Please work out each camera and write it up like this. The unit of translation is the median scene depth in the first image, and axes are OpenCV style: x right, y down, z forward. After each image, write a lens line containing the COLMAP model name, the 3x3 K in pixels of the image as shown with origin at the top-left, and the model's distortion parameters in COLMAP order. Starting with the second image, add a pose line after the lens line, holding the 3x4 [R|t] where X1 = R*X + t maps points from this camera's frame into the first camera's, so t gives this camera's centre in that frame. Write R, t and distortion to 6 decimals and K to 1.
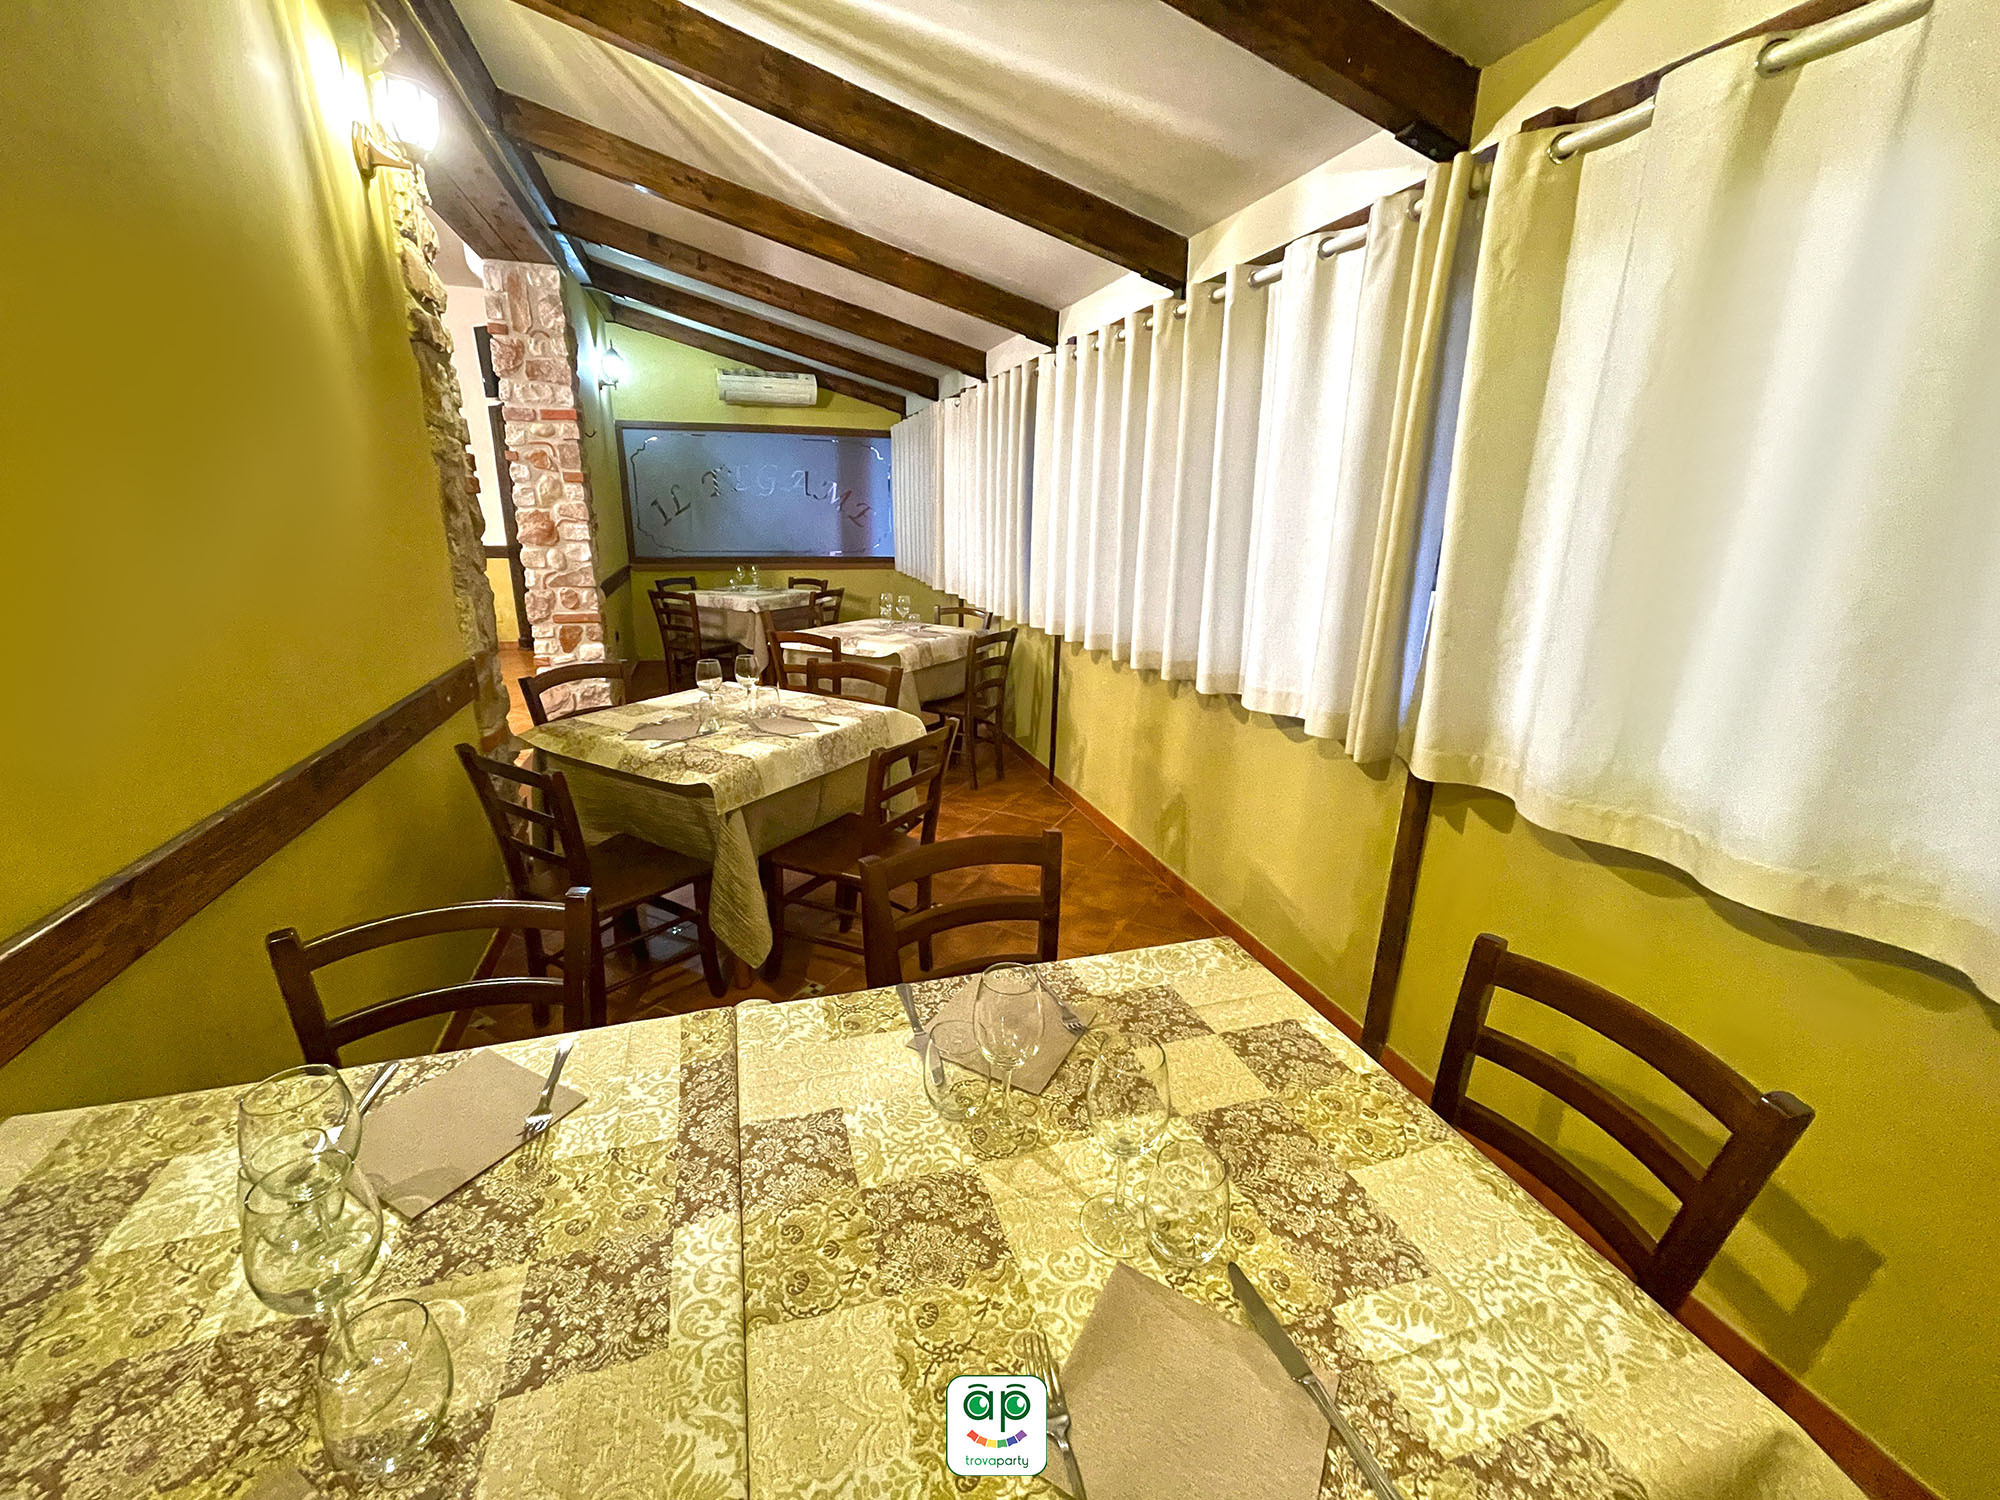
lens RADIAL K [[815.3, 0, 994.0], [0, 815.3, 745.9], [0, 0, 1]] dist [0.000055, 0.000302]
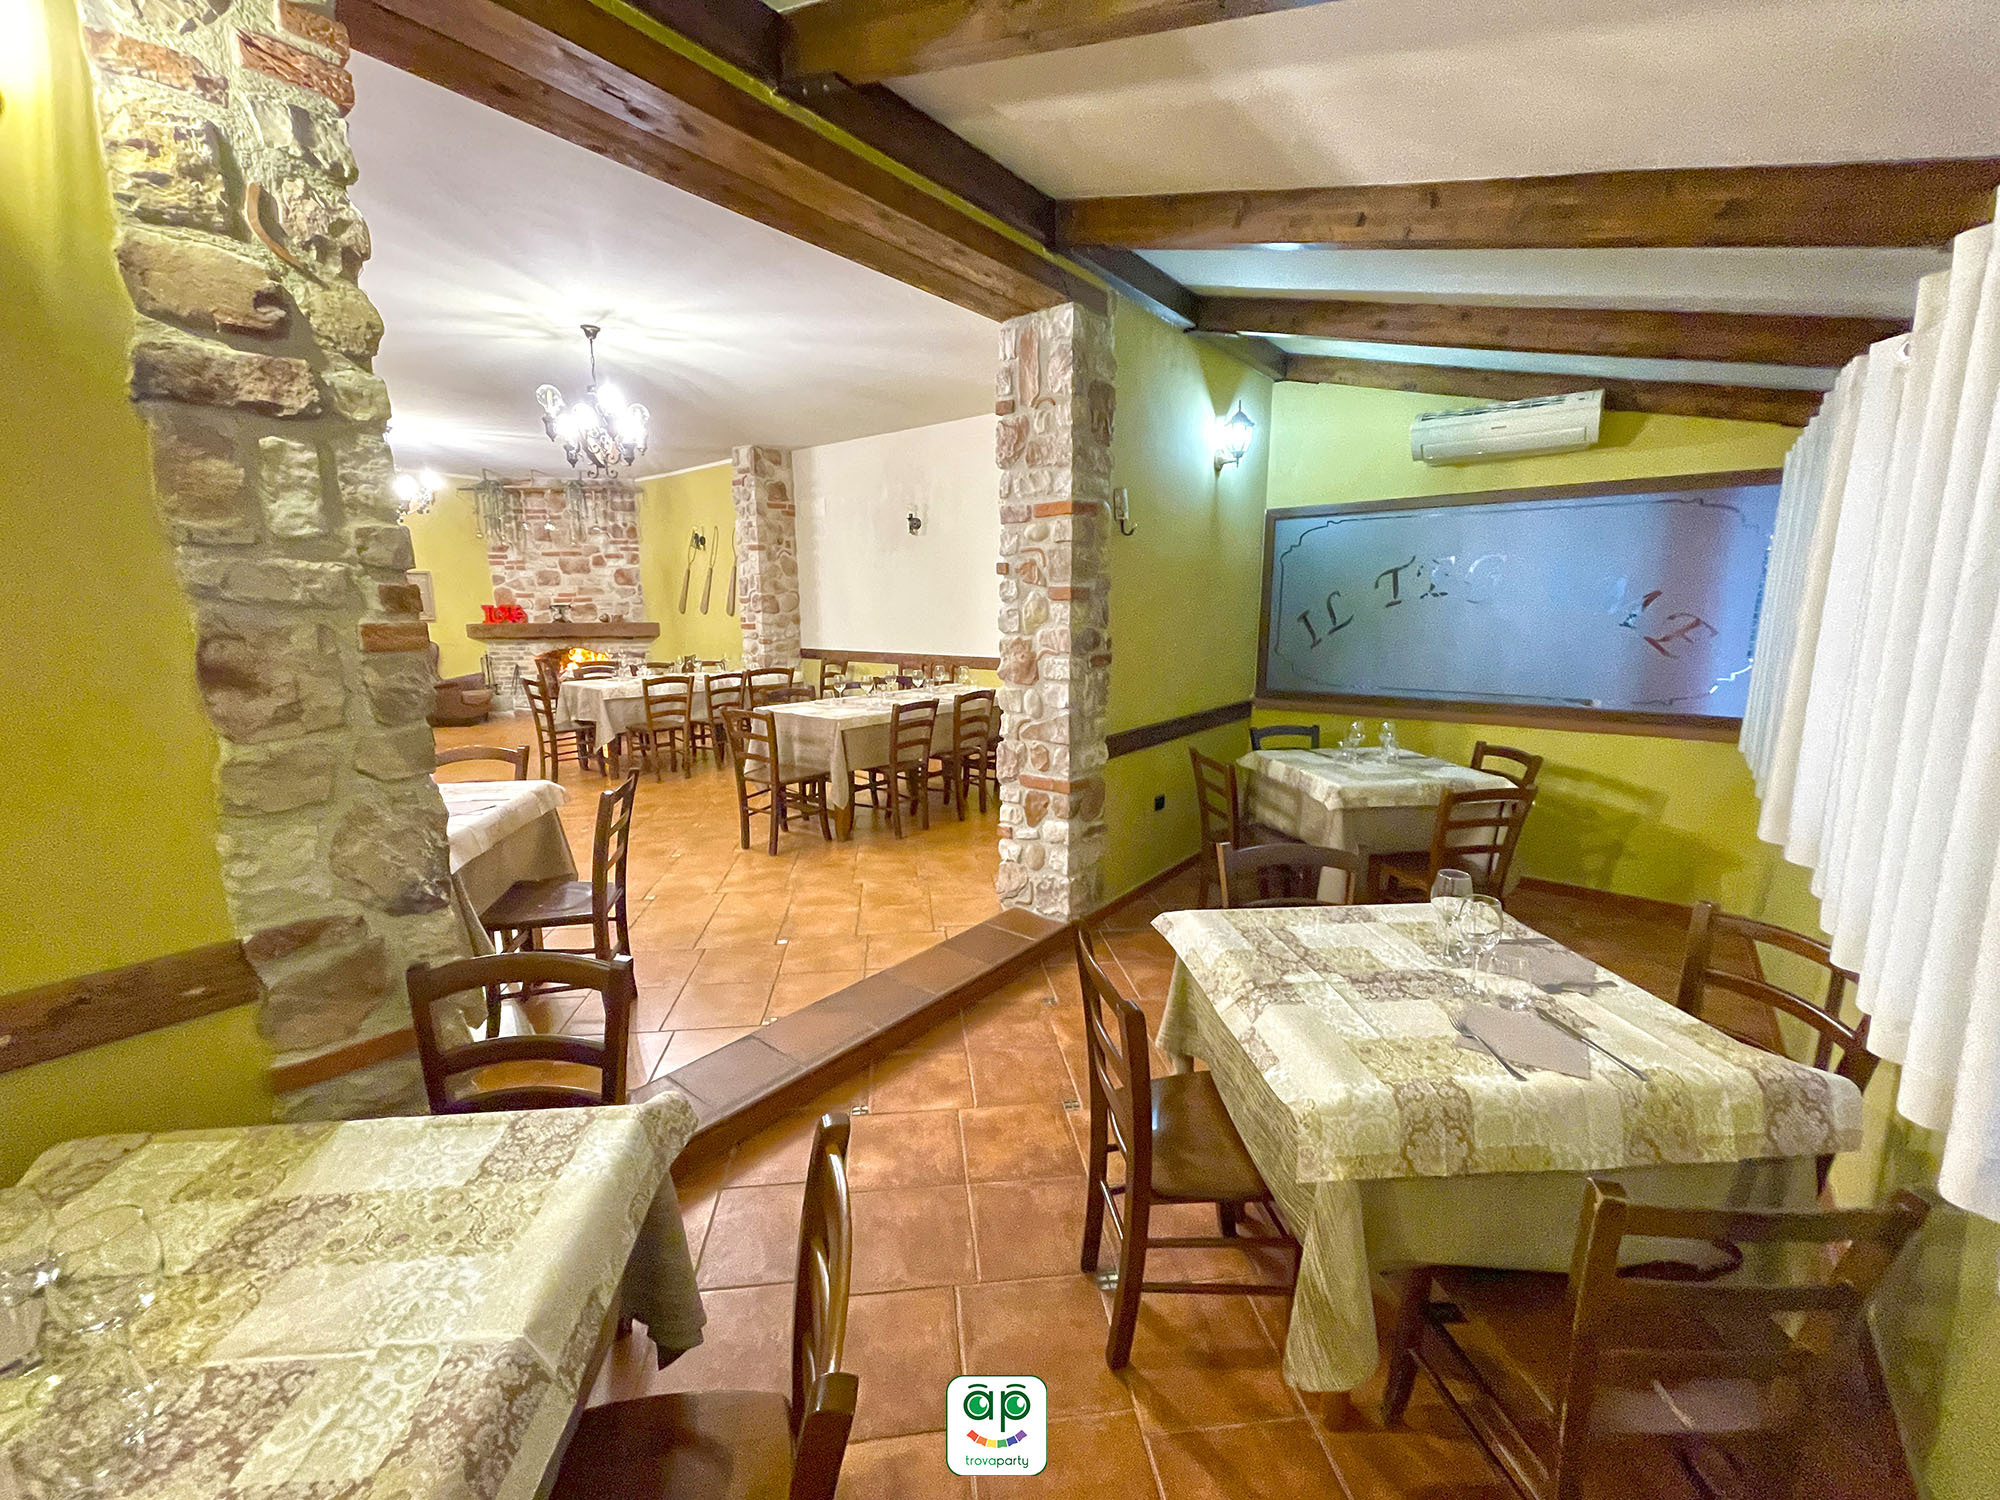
lens RADIAL K [[806.5, 0, 993.3], [0, 806.5, 754.3], [0, 0, 1]] dist [0.000471, -0.000076]
pose [[0.555165, 0.133140, -0.821015, 0.044839], [-0.218081, 0.975871, 0.010787, -0.183478], [0.802641, 0.173060, 0.570804, 0.564179]]
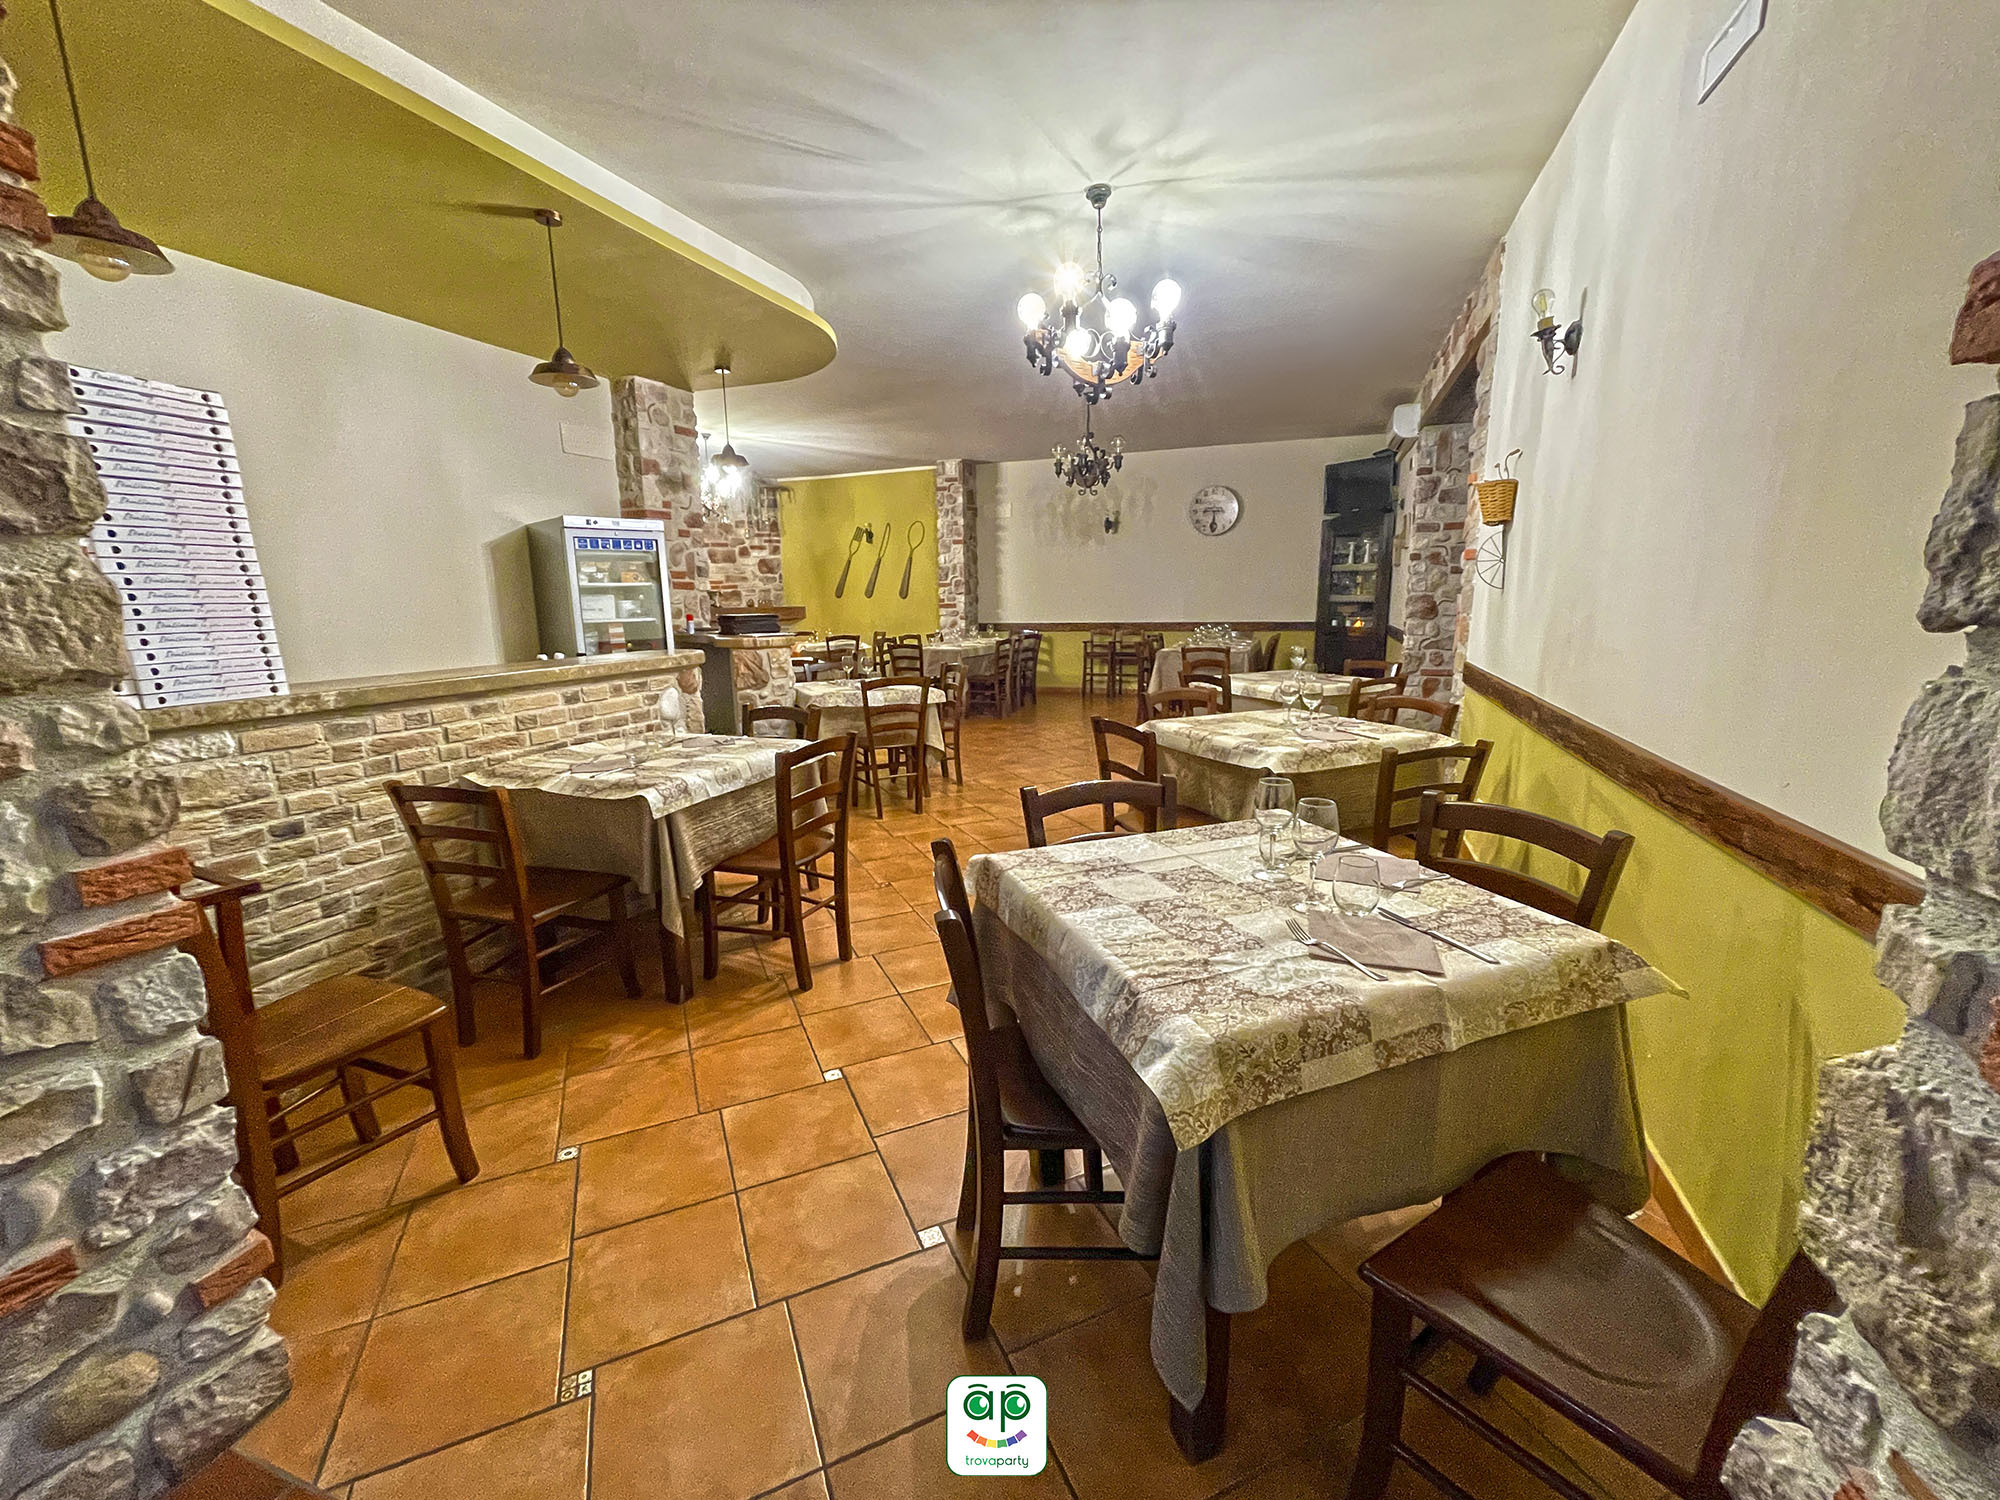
lens RADIAL K [[812.9, 0, 1000.0], [0, 812.9, 750.0], [0, 0, 1]] dist [0.016888, 0.000041]
pose [[0.785225, 0.086923, -0.613080, -0.247392], [-0.144353, 0.988515, -0.044734, 0.136661], [0.602150, 0.123626, 0.788753, -0.487888]]
